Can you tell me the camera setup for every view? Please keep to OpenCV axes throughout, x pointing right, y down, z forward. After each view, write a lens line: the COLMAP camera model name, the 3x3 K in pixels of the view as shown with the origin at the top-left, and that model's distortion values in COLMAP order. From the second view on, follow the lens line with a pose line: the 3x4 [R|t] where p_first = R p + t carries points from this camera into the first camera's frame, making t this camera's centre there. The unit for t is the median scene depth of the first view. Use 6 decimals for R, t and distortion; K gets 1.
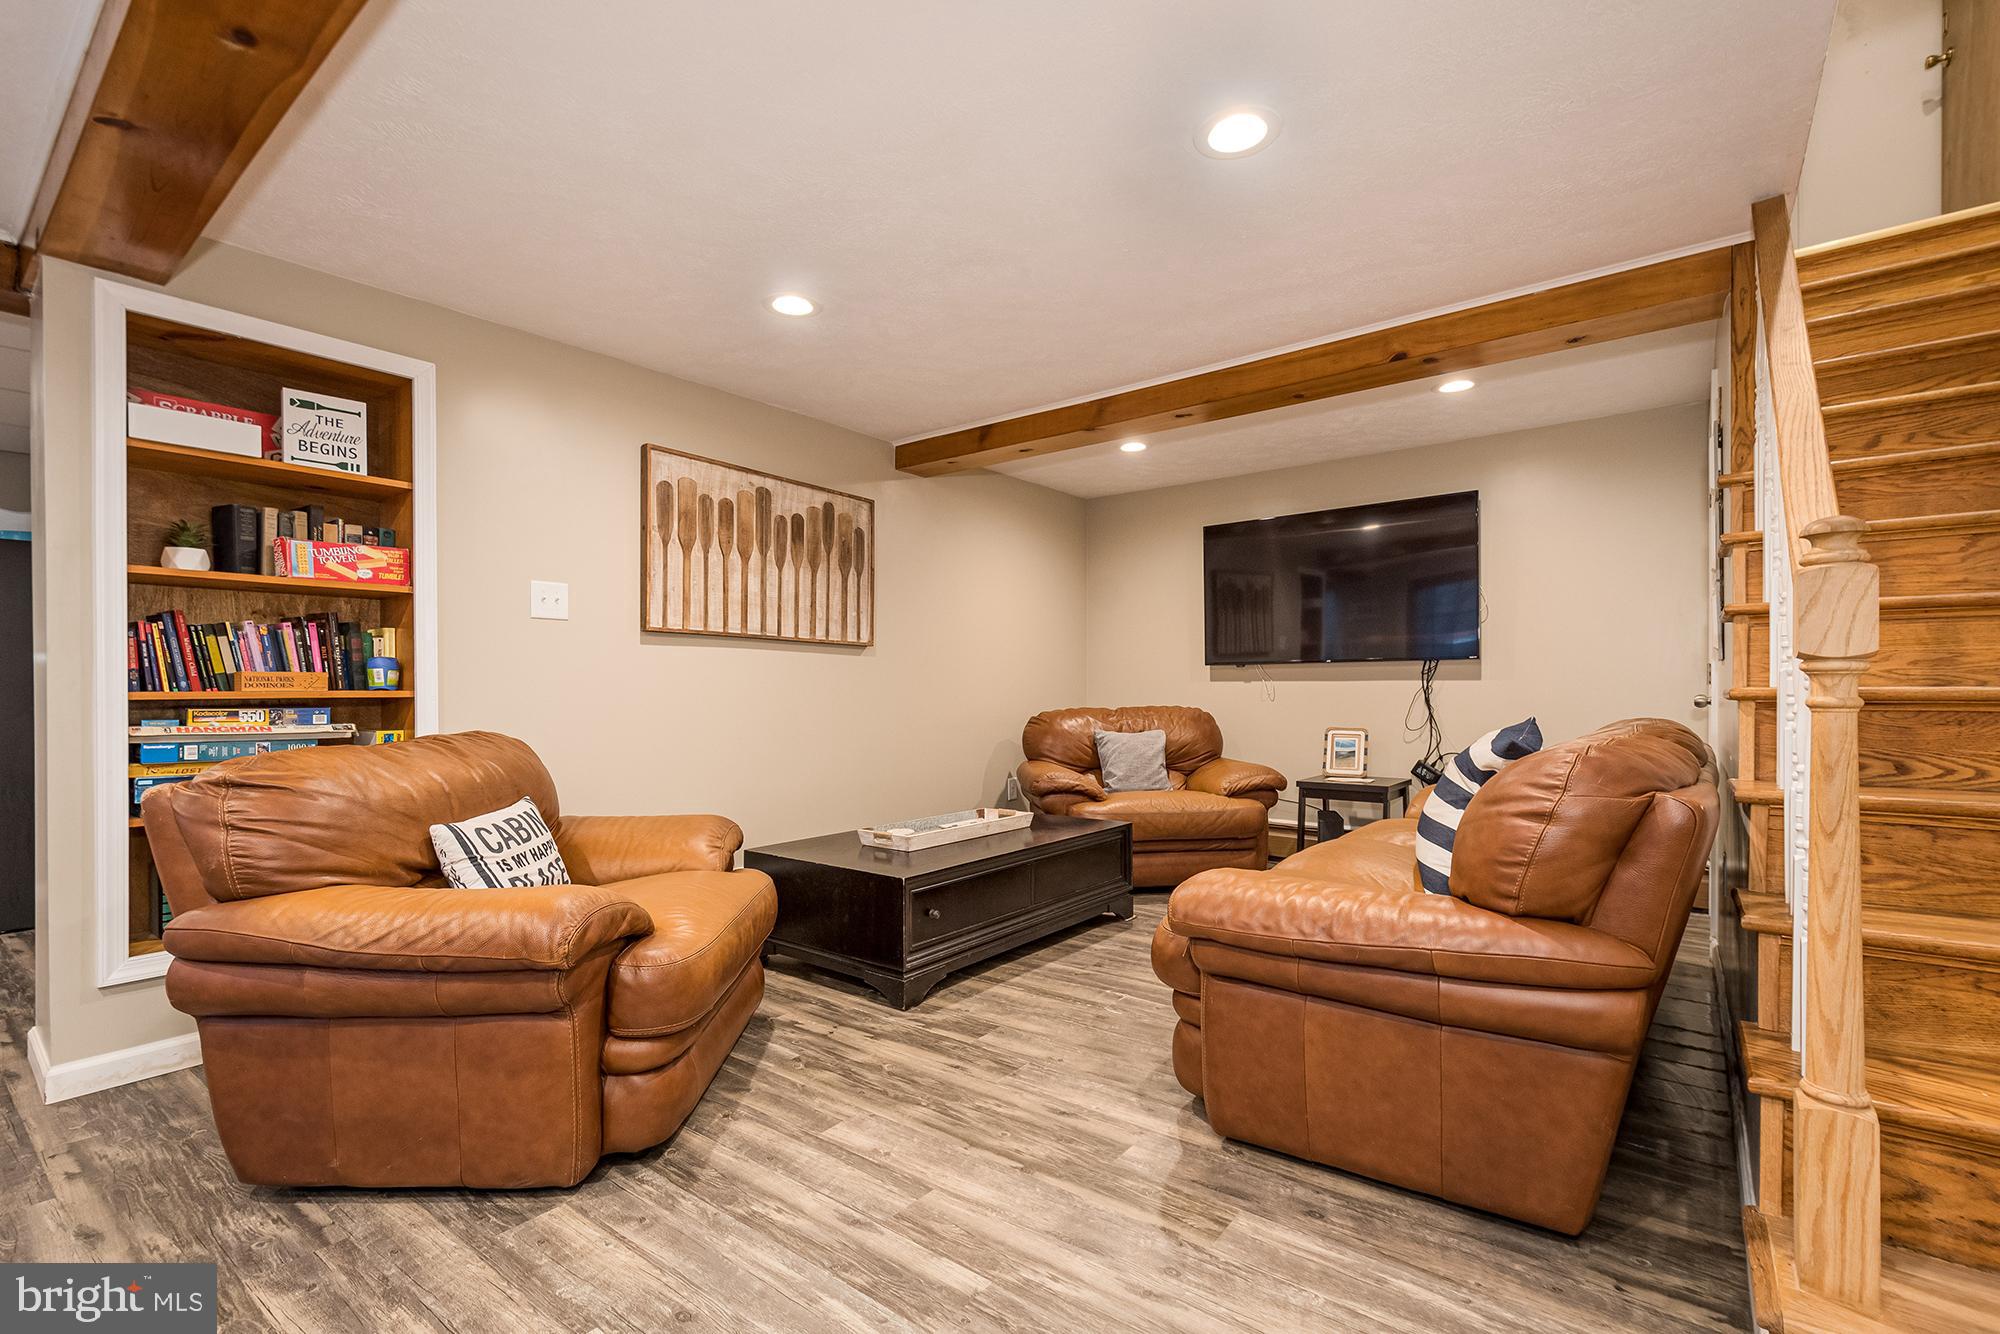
lens RADIAL K [[879.8, 0, 990.7], [0, 879.8, 689.1], [0, 0, 1]] dist [0.004445, -0.000099]
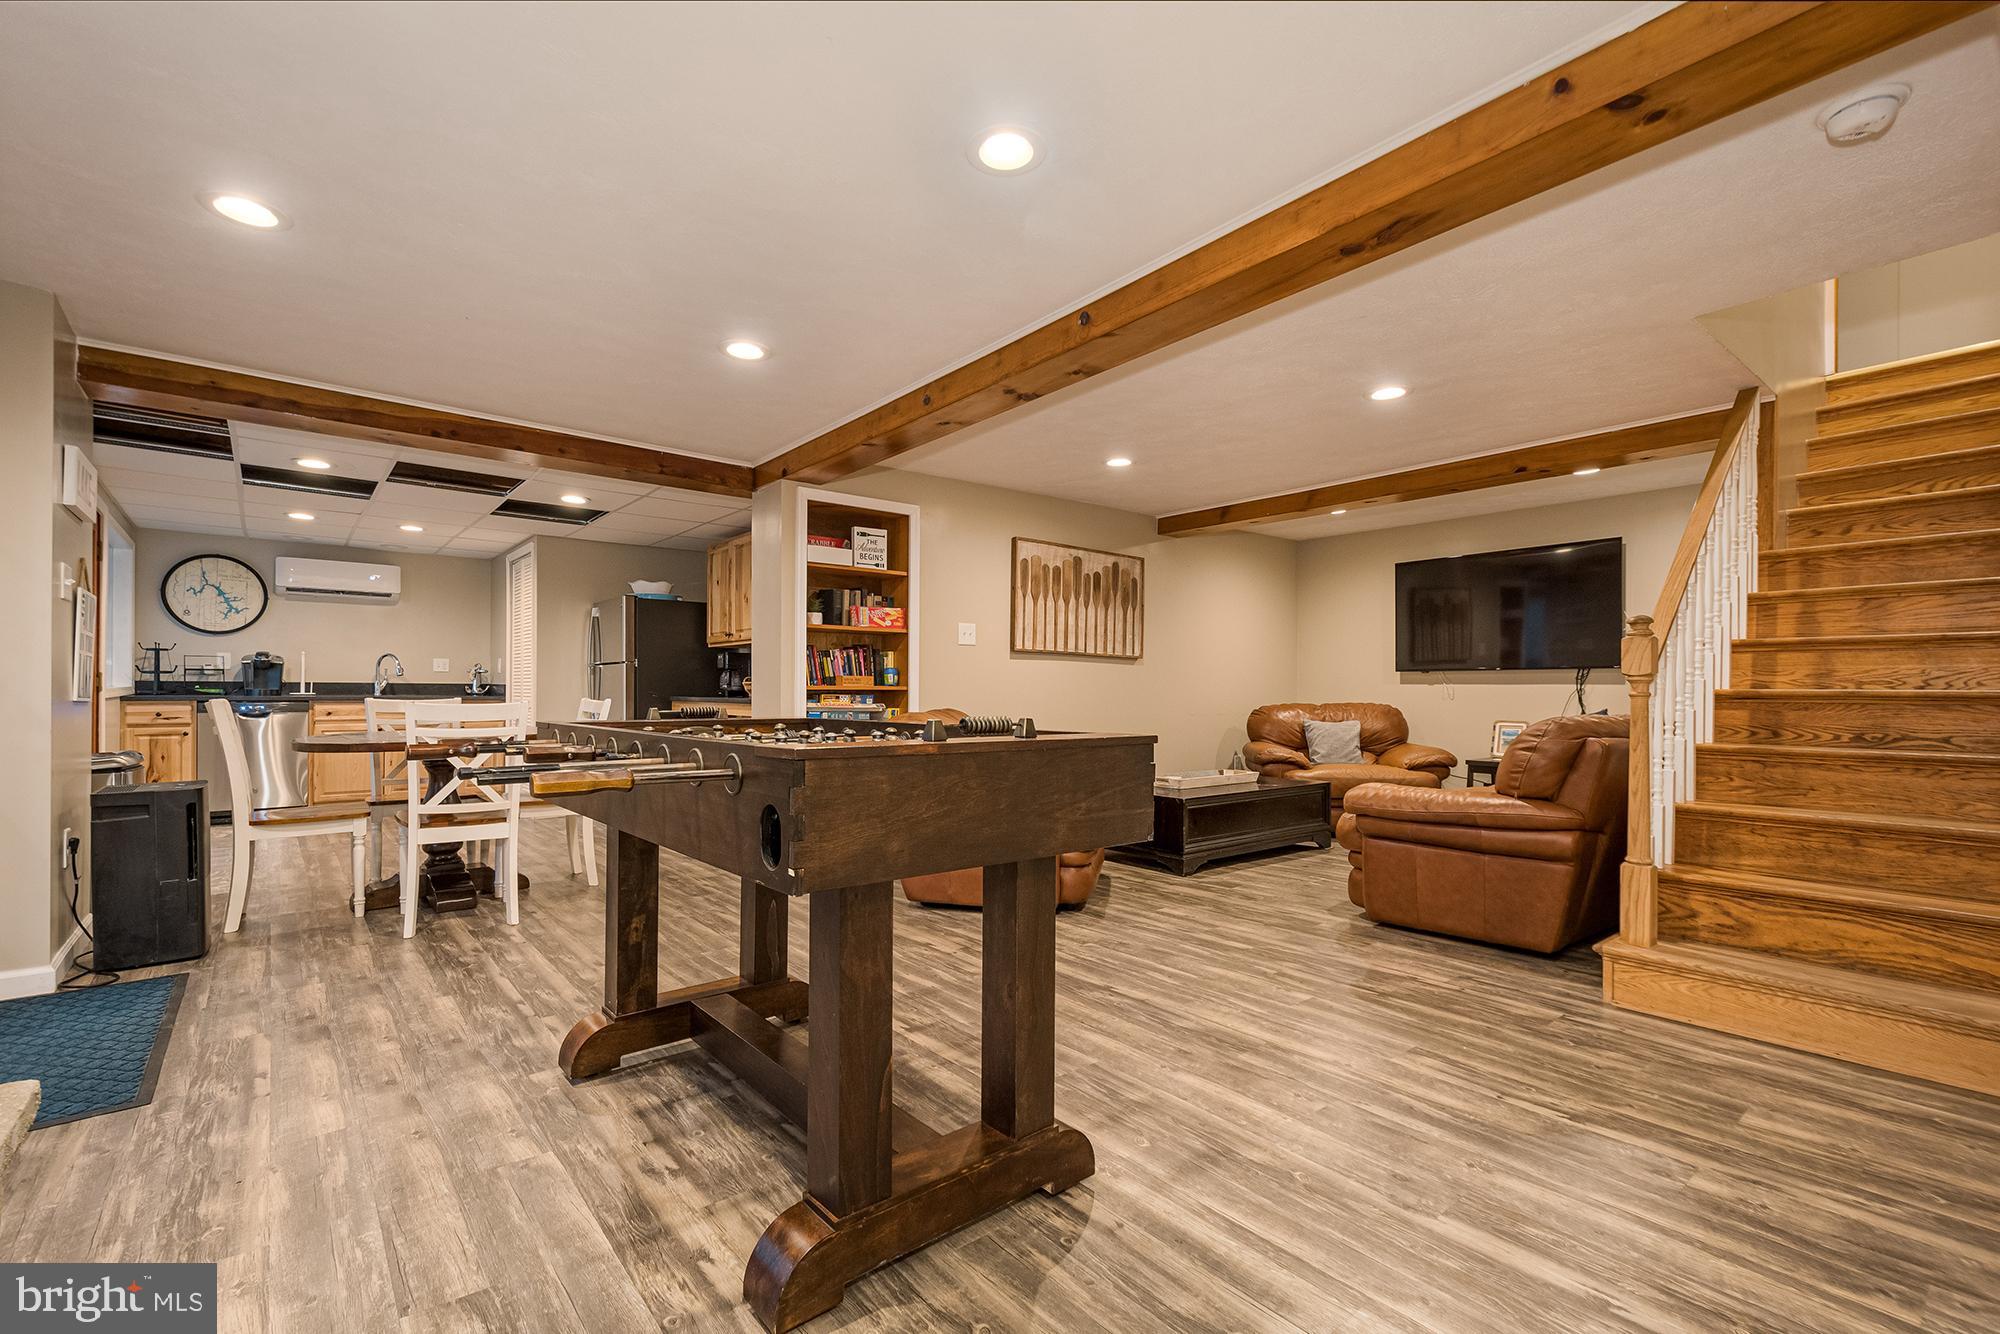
lens RADIAL K [[875.8, 0, 981.5], [0, 875.8, 690.5], [0, 0, 1]] dist [0.011432, -0.001012]
pose [[0.972850, 0.008045, -0.231296, -0.085319], [-0.007930, 0.999968, 0.001425, 0.006459], [0.231300, 0.000448, 0.972882, -0.701394]]
